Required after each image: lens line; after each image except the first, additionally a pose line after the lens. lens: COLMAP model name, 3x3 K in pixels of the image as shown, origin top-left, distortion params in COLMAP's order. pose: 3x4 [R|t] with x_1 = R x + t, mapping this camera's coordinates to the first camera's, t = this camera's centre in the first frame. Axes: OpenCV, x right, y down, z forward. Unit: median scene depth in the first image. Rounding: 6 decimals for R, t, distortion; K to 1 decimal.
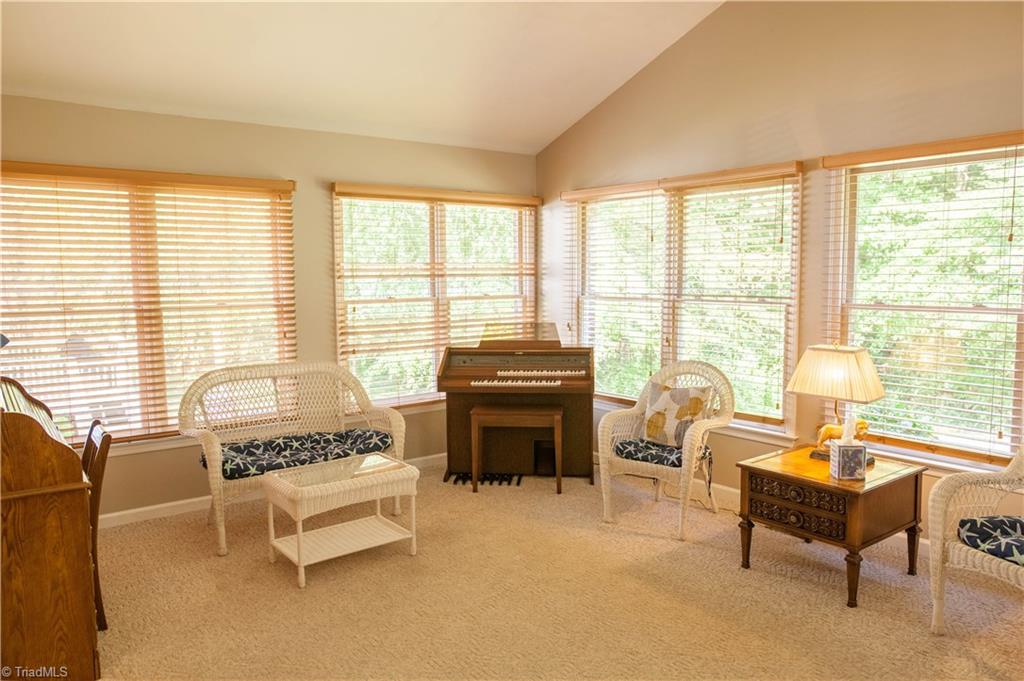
lens RADIAL K [[718.2, 0, 520.7], [0, 718.2, 340.2], [0, 0, 1]] dist [-0.053351, 0.043127]
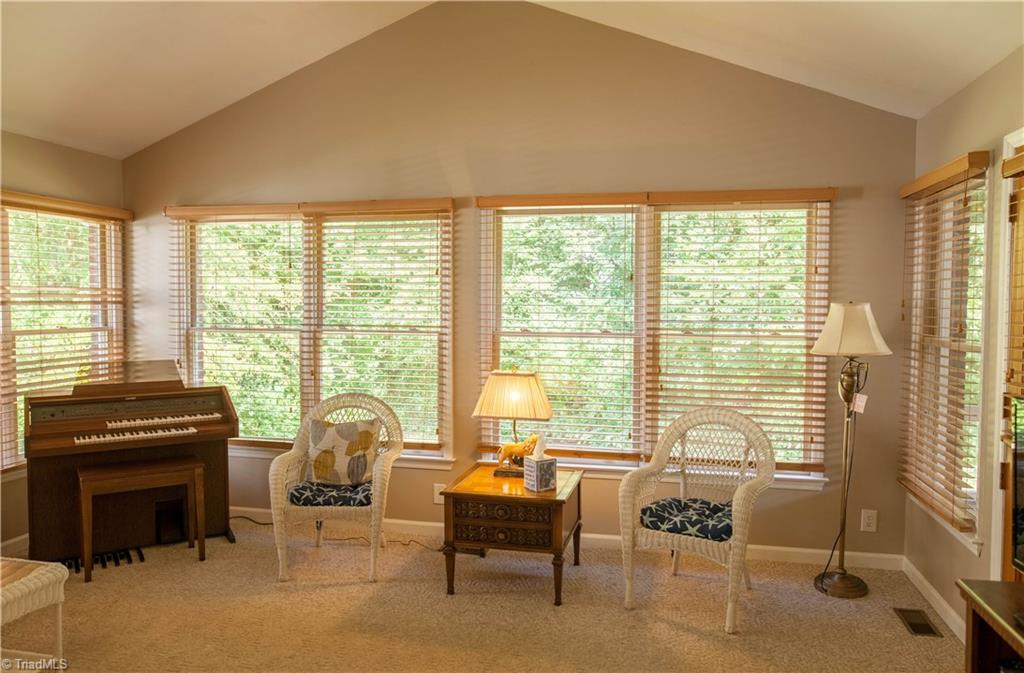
lens RADIAL K [[718.2, 0, 514.1], [0, 718.2, 335.8], [0, 0, 1]] dist [-0.053351, 0.043127]
pose [[0.777471, -0.019624, 0.628613, -0.203882], [0.047820, 0.998464, -0.027974, -0.011599], [-0.627098, 0.051809, 0.777215, 0.114000]]
